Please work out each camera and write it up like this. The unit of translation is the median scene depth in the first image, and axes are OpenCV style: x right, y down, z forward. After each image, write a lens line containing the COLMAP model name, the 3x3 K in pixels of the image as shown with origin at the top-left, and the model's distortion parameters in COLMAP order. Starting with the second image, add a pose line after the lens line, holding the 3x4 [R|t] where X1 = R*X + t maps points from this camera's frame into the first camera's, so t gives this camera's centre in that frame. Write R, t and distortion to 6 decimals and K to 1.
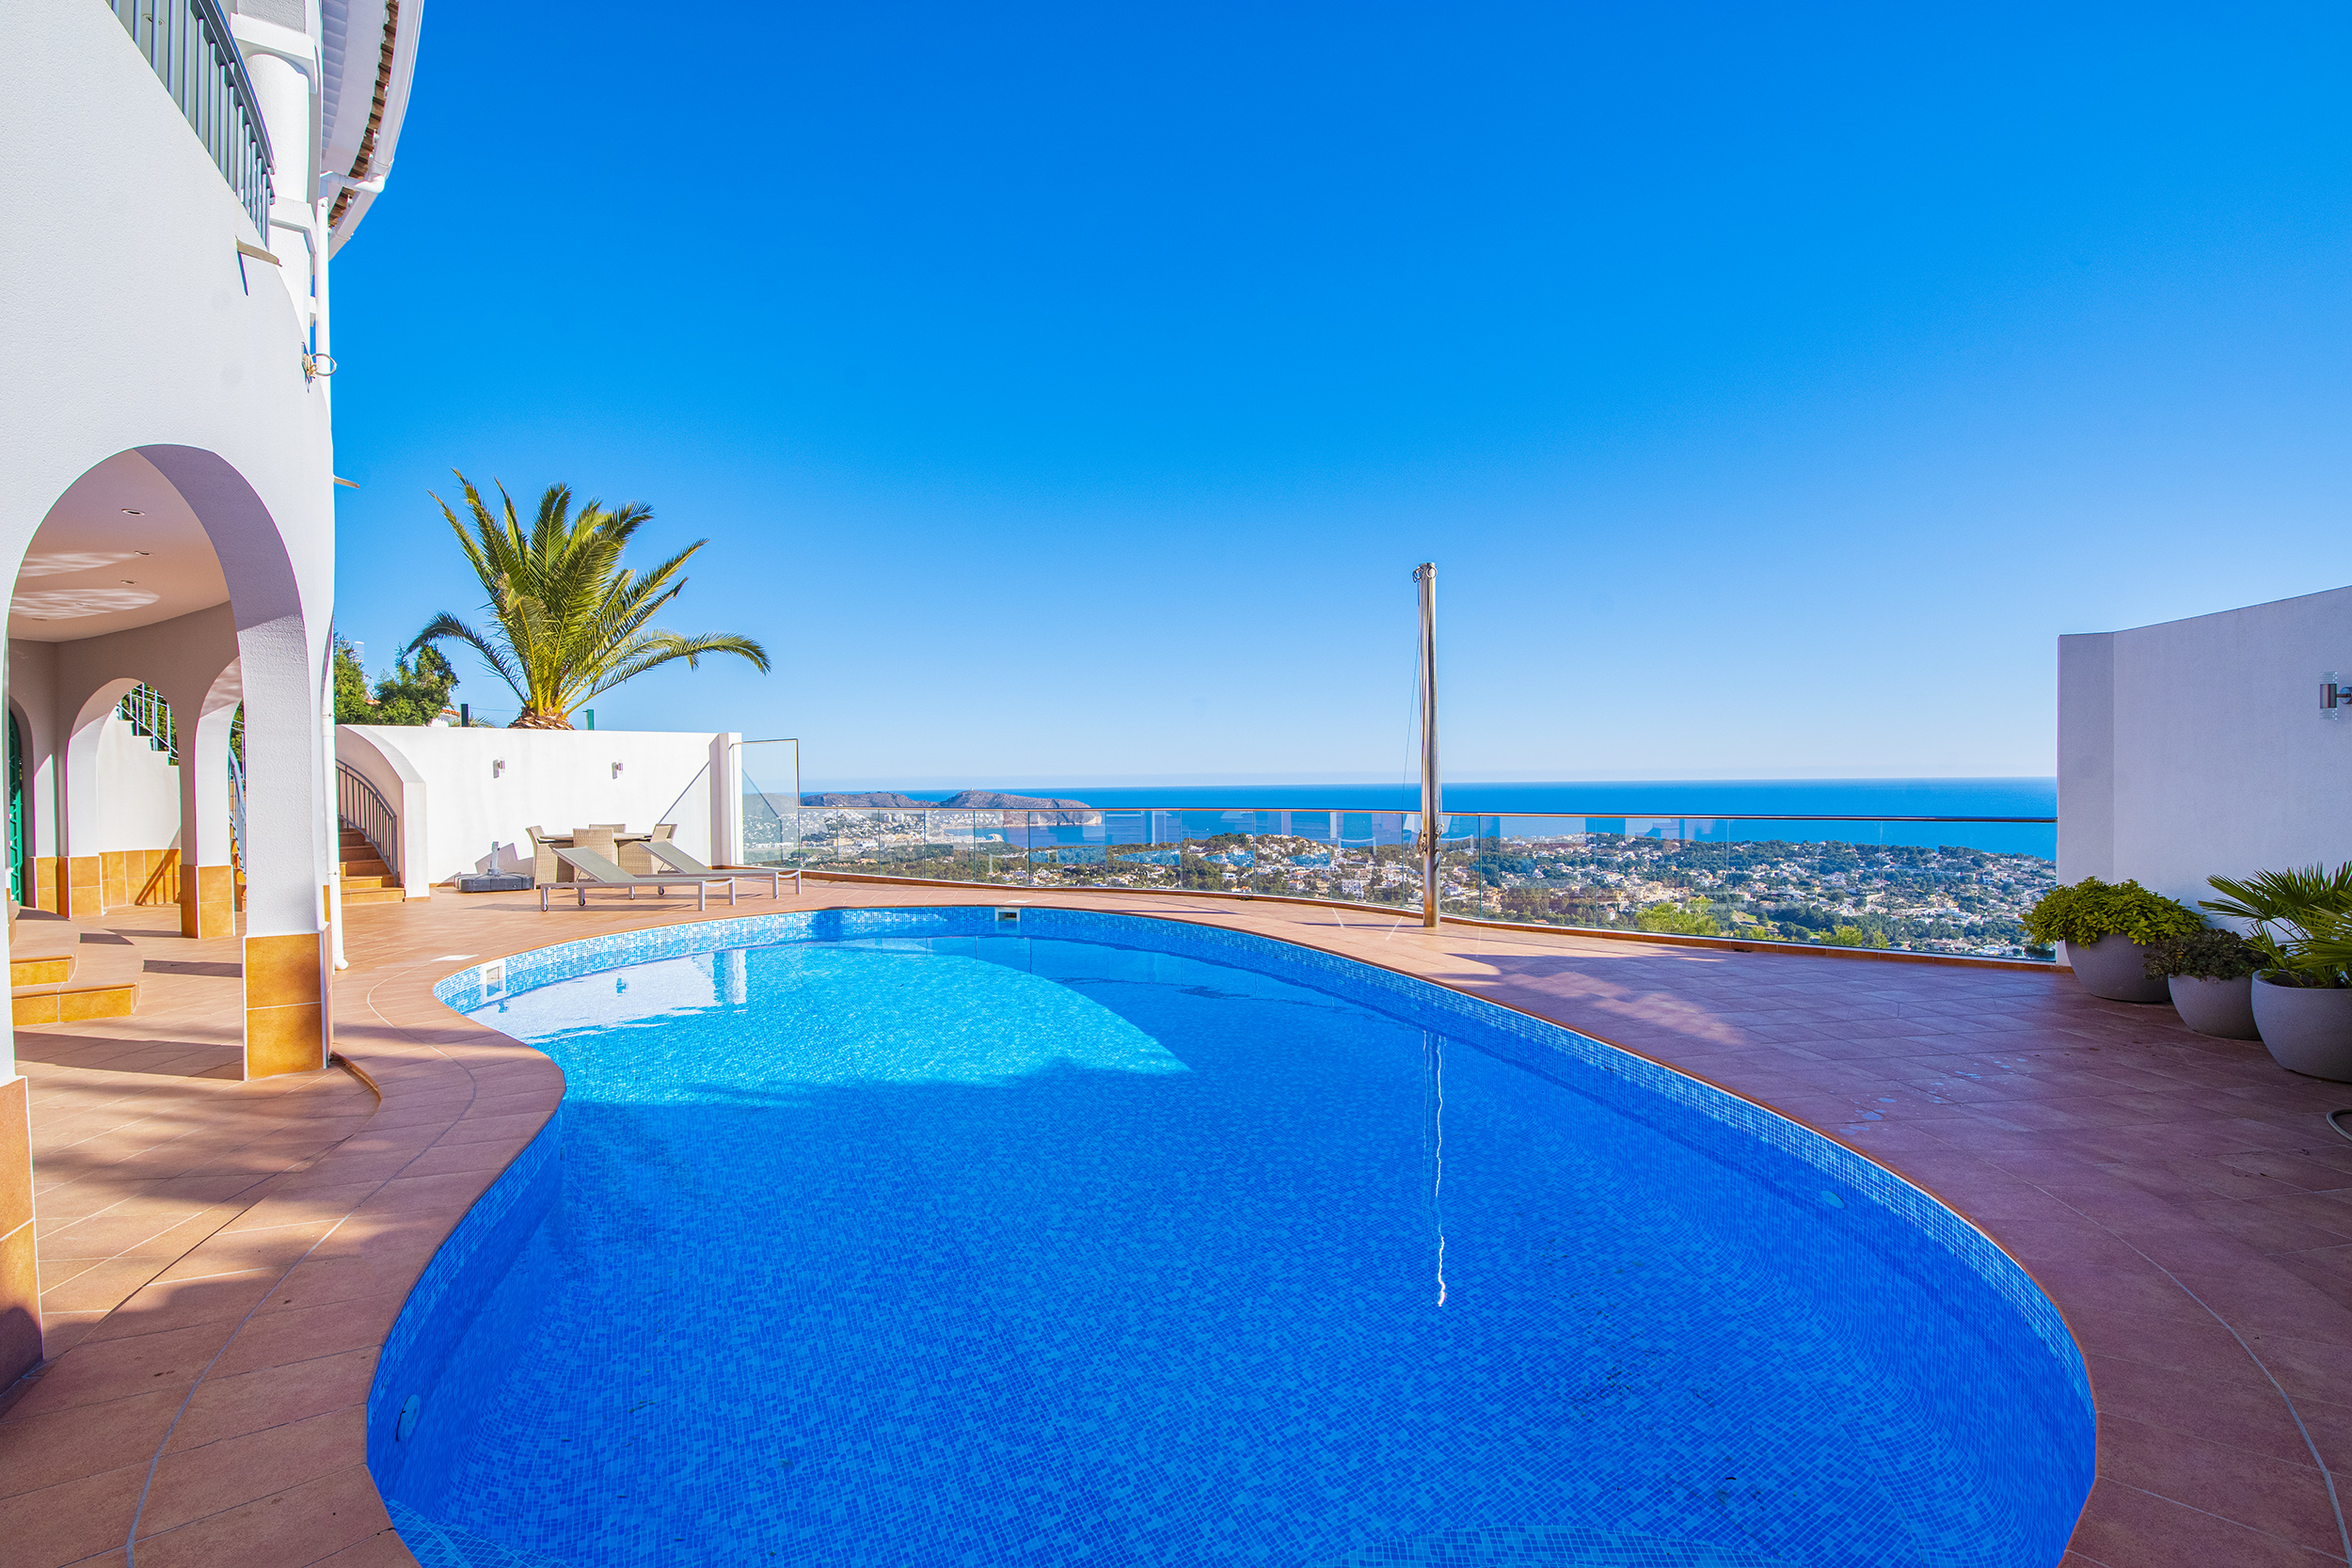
lens RADIAL K [[1024.1, 0, 1199.2], [0, 1024.1, 815.6], [0, 0, 1]] dist [-0.004299, -0.007877]
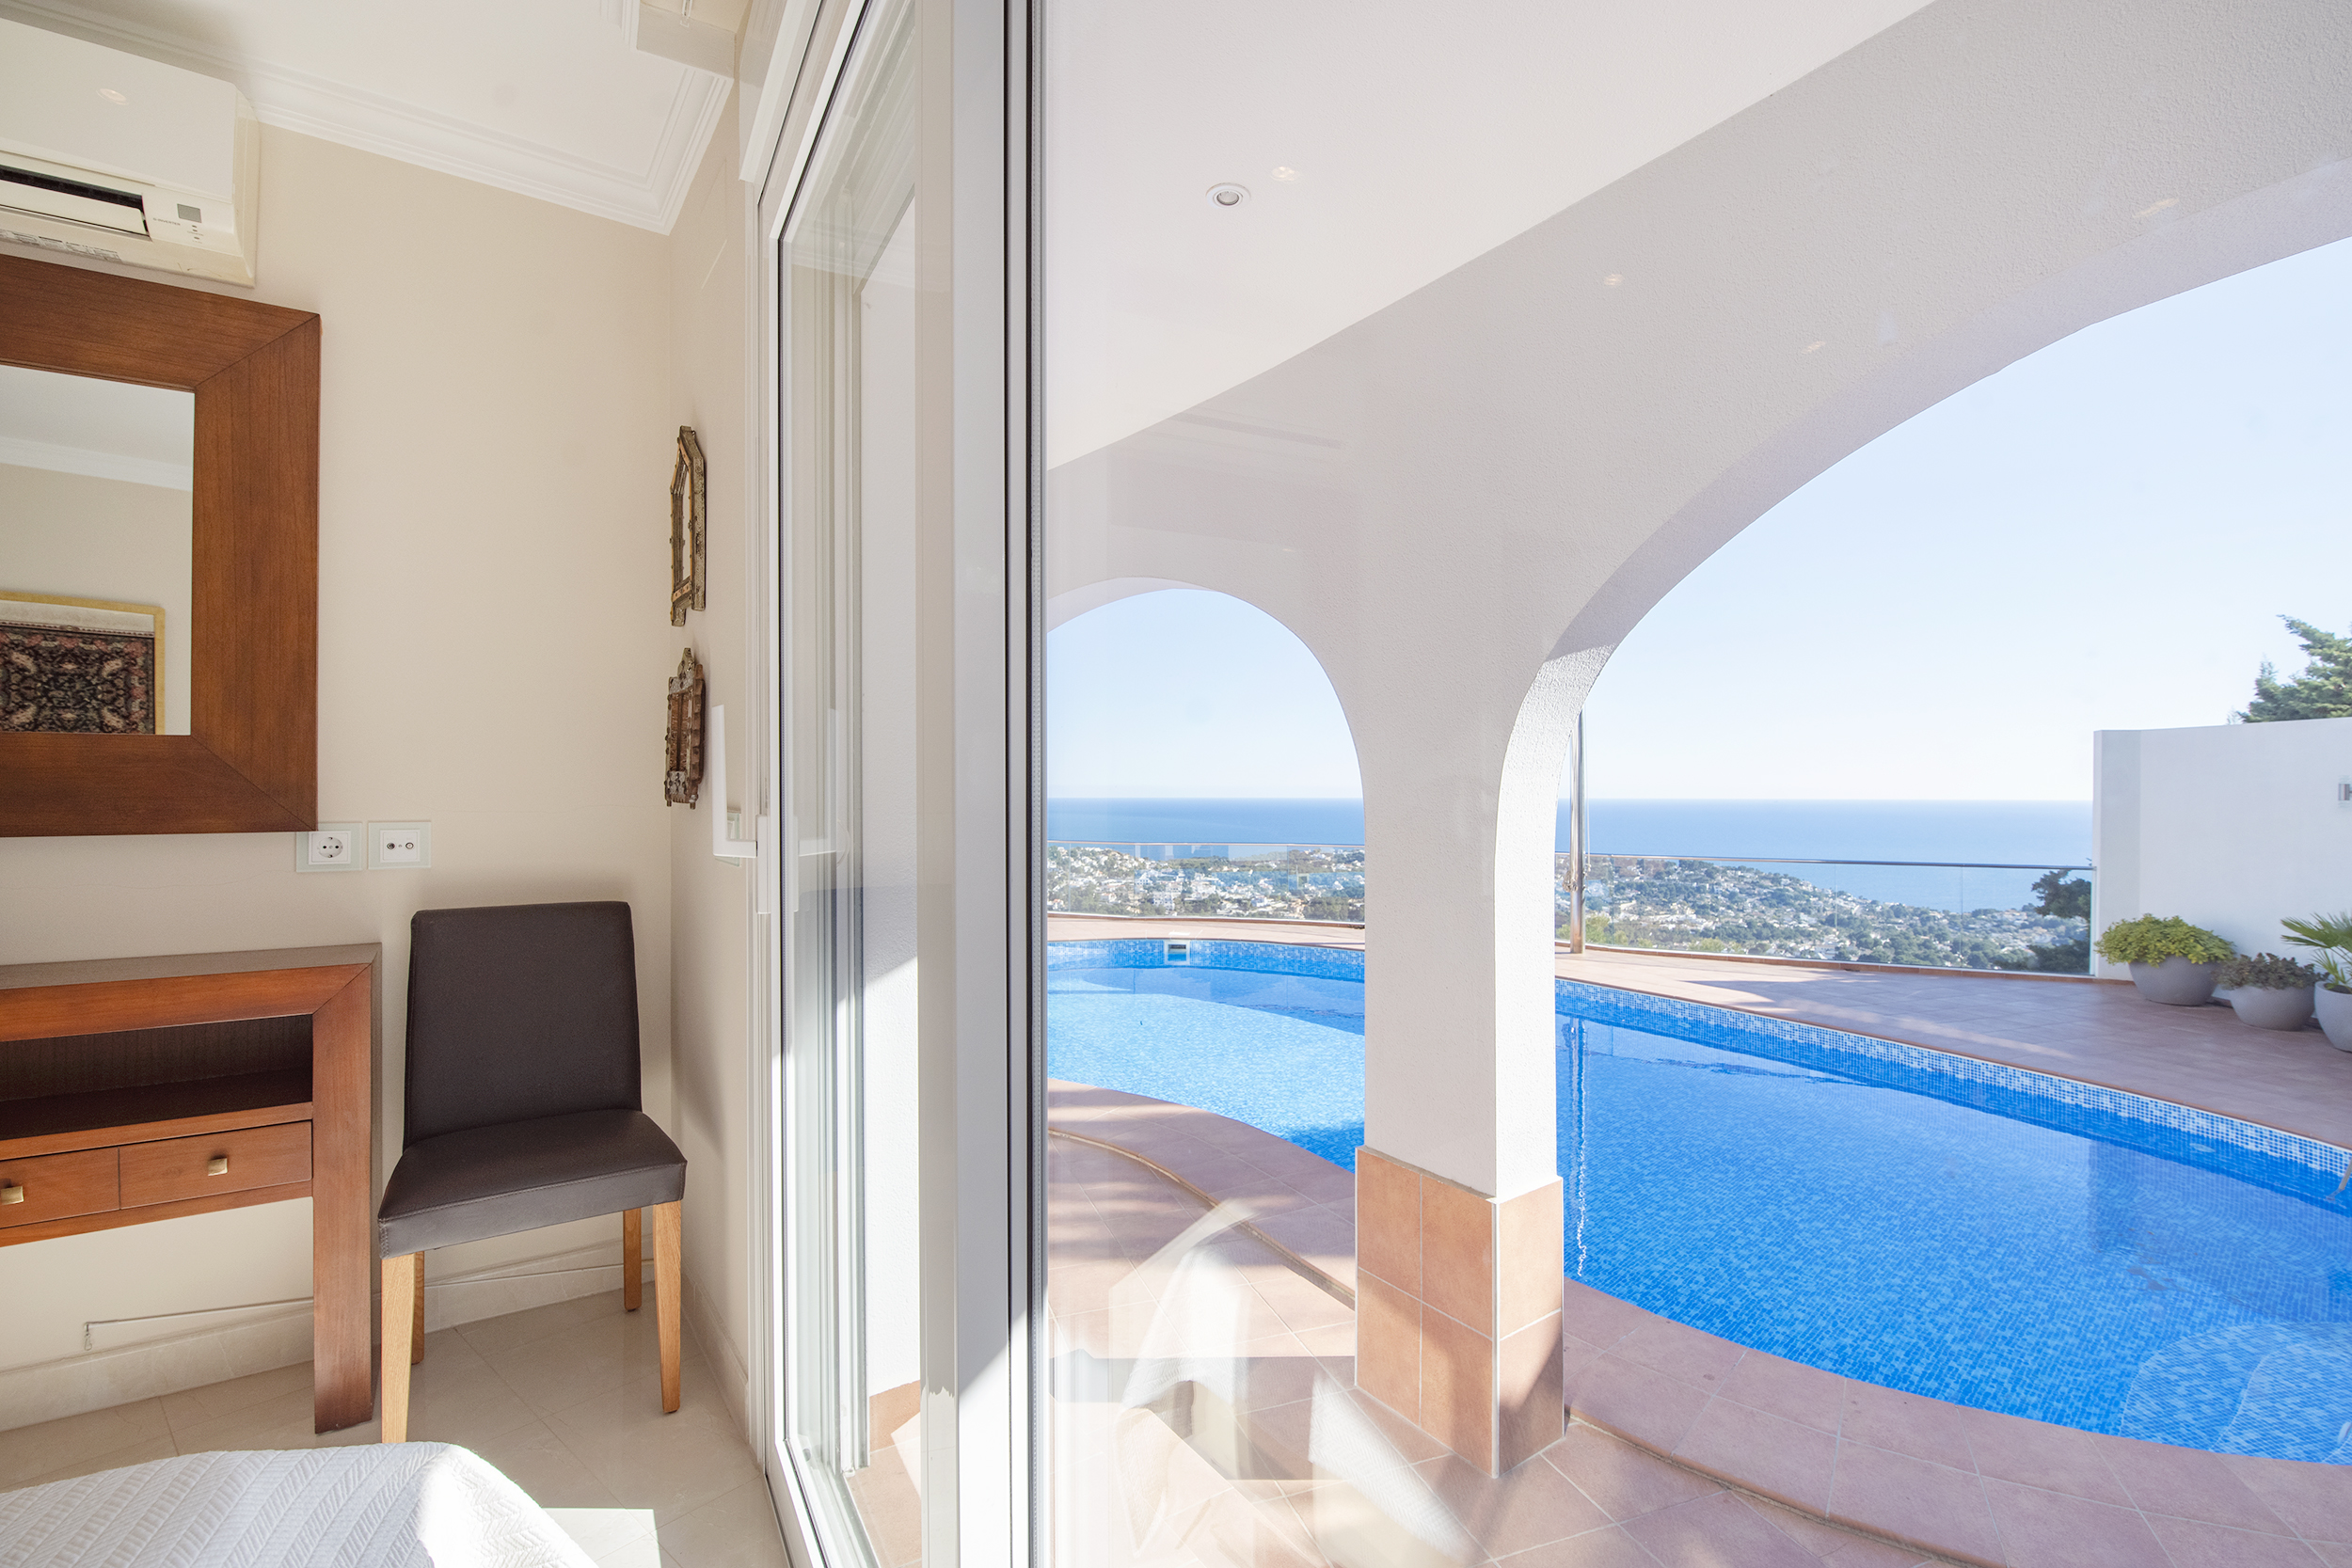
lens RADIAL K [[1024.1, 0, 1211.4], [0, 1024.1, 825.6], [0, 0, 1]] dist [-0.004299, -0.007877]
pose [[0.980295, 0.007885, 0.197381, -0.250871], [-0.007401, 0.999968, -0.003189, -0.017811], [-0.197399, 0.001666, 0.980322, -0.033890]]
